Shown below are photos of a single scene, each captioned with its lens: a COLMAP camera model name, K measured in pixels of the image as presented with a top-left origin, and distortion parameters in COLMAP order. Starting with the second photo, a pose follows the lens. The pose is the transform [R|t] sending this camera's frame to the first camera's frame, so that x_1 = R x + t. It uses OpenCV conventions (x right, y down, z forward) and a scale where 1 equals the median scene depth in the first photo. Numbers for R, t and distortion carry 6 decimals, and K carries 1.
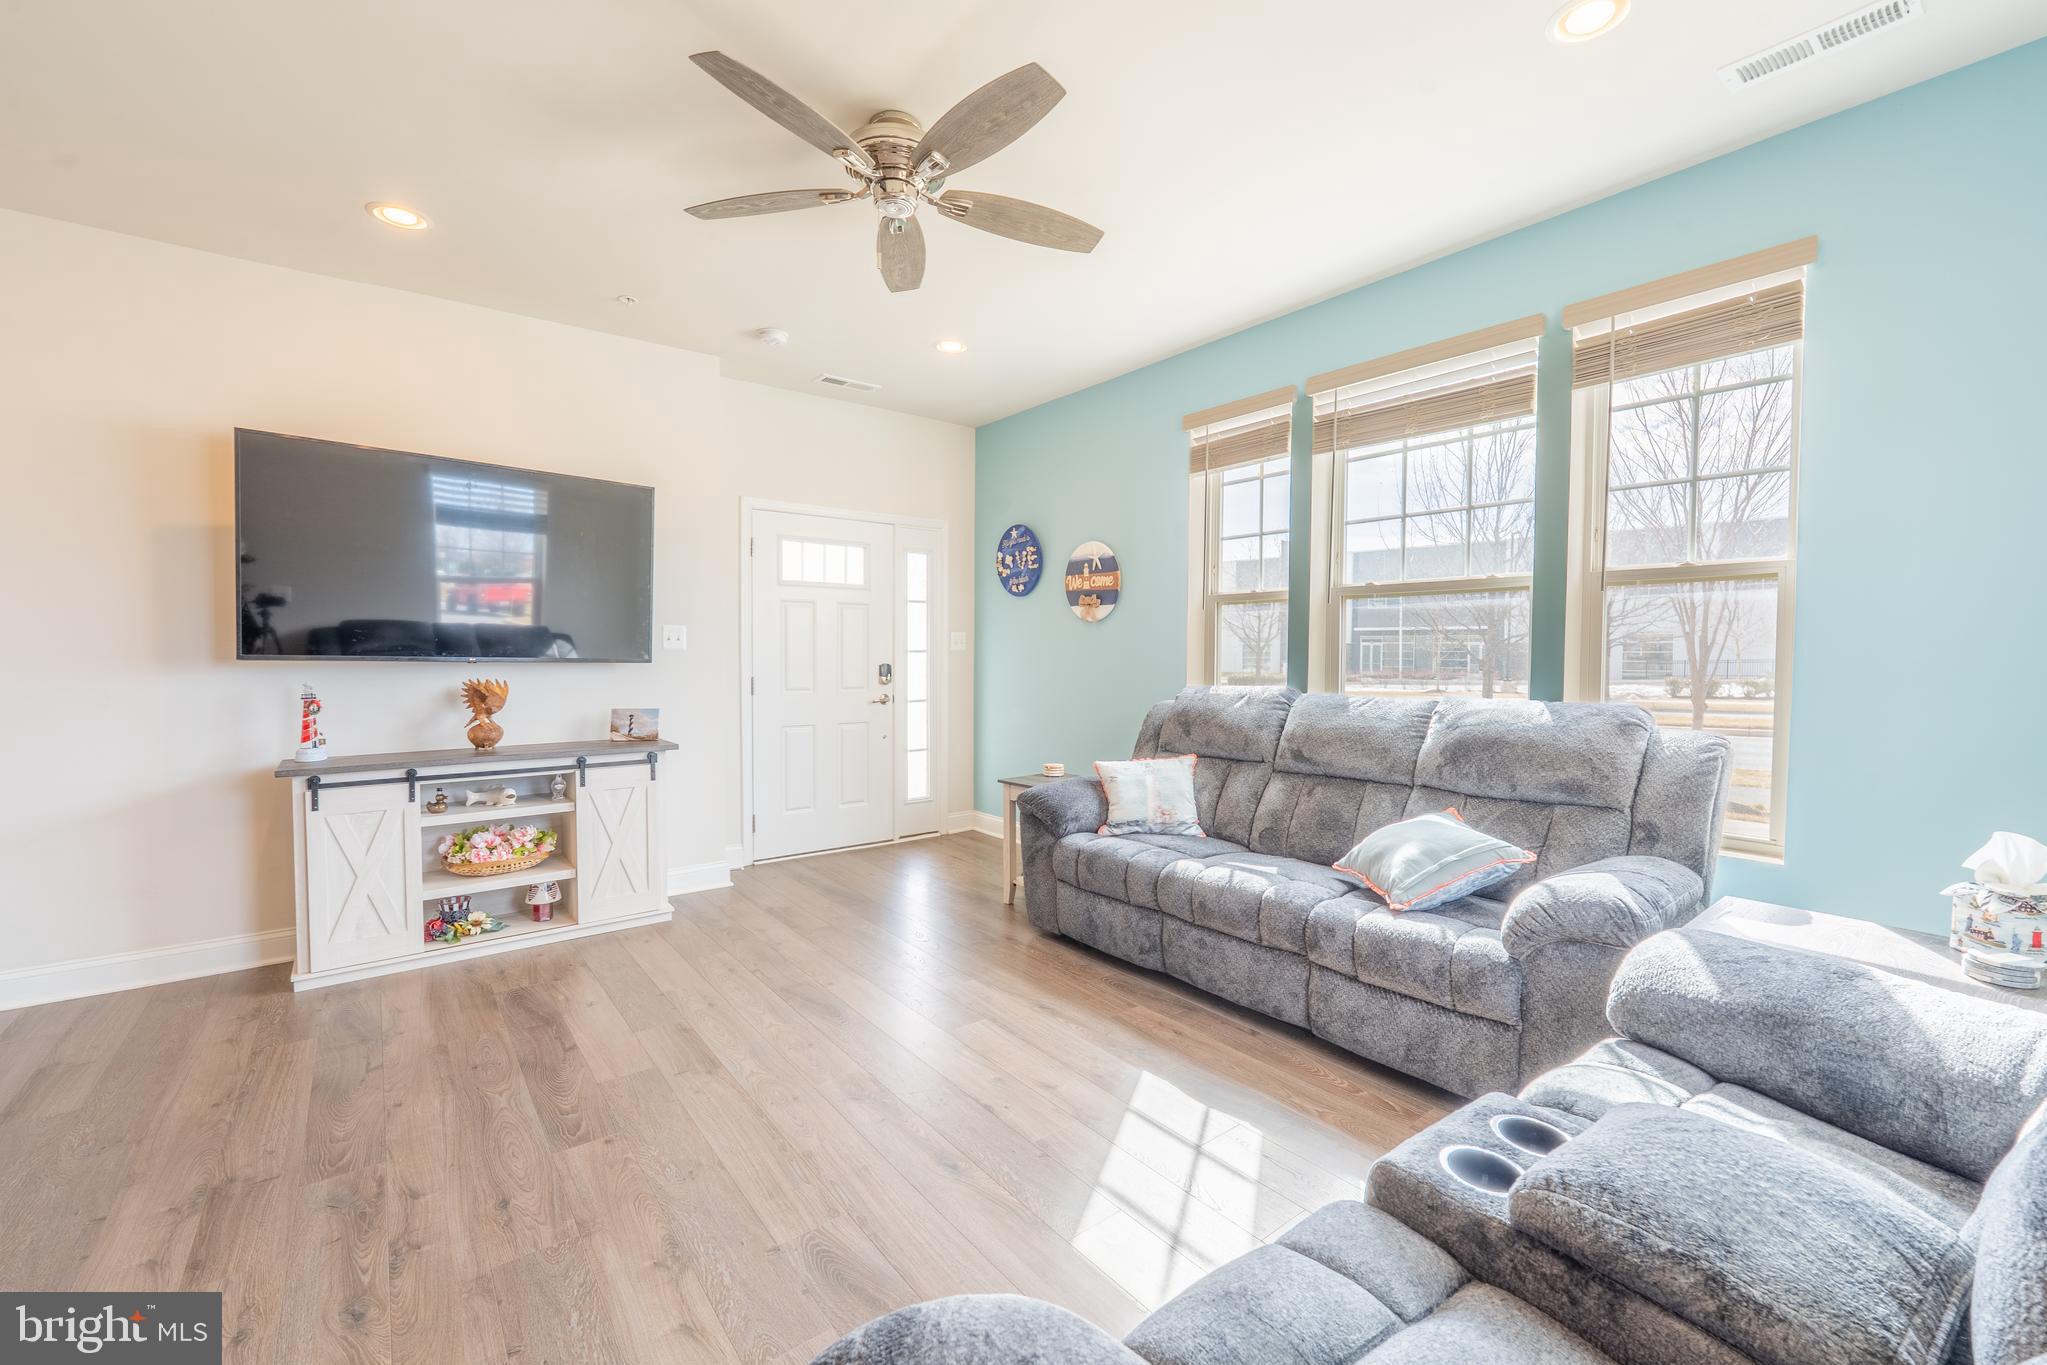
lens RADIAL K [[835.4, 0, 1020.7], [0, 835.4, 679.1], [0, 0, 1]] dist [0.000994, -0.001256]
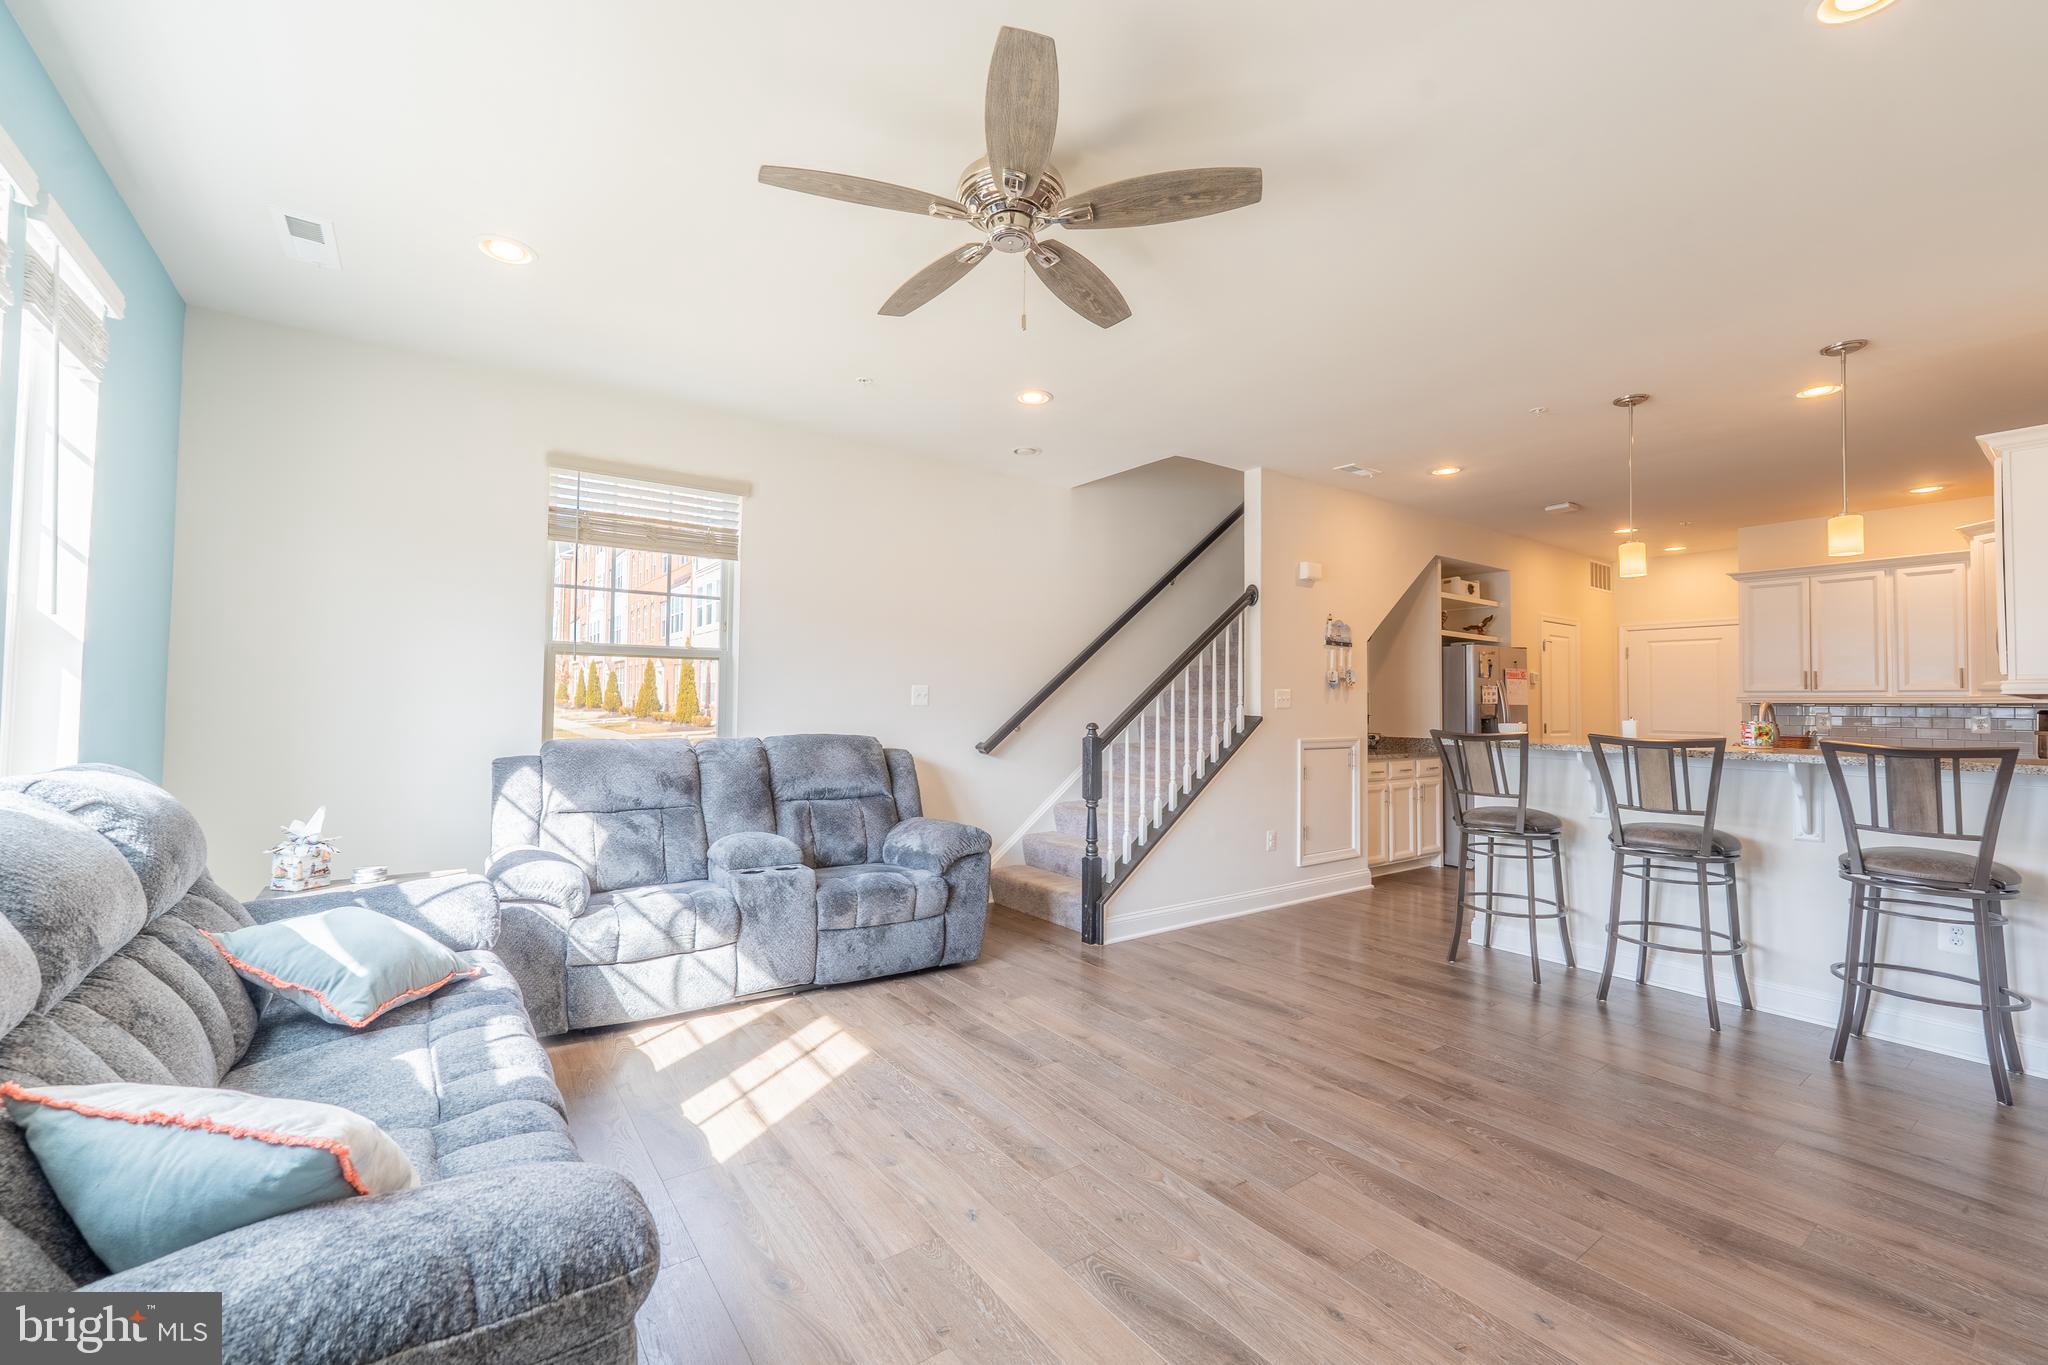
lens RADIAL K [[835.8, 0, 1023.9], [0, 835.8, 681.3], [0, 0, 1]] dist [0.000994, -0.001256]
pose [[-0.999391, -0.011871, 0.032806, -0.153205], [-0.011641, 0.999906, 0.007182, -0.051498], [-0.032888, 0.006796, -0.999436, 1.470931]]
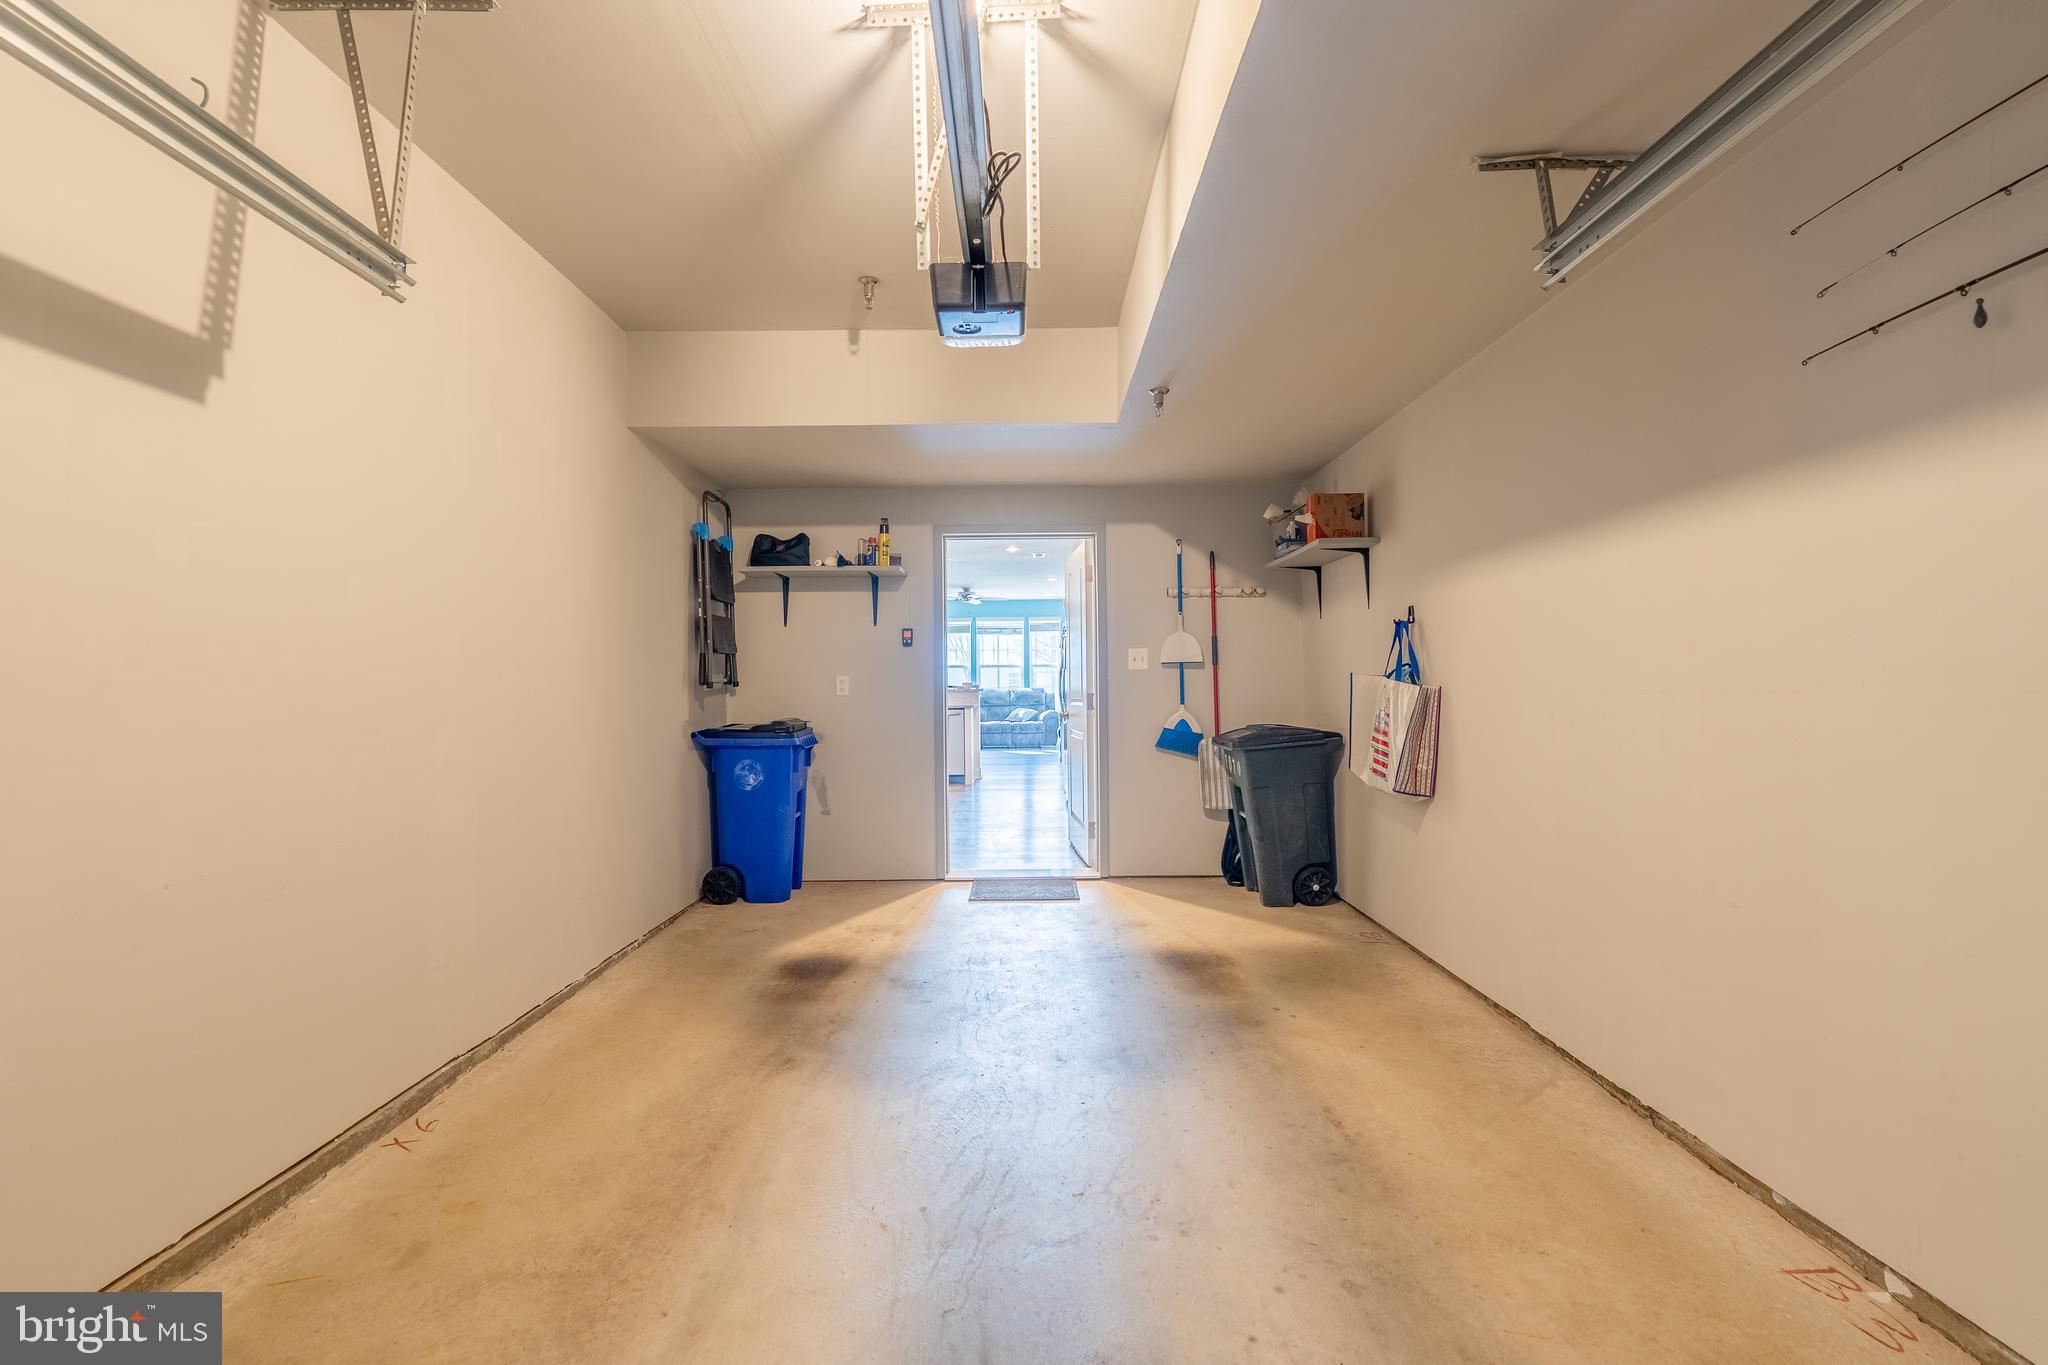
lens RADIAL K [[835.8, 0, 1025.7], [0, 835.8, 681.3], [0, 0, 1]] dist [0.000994, -0.001256]
pose [[0.615217, -0.010822, 0.788283, -3.340919], [0.044613, 0.998781, -0.021106, 0.090298], [-0.787094, 0.048152, 0.614950, -2.130158]]
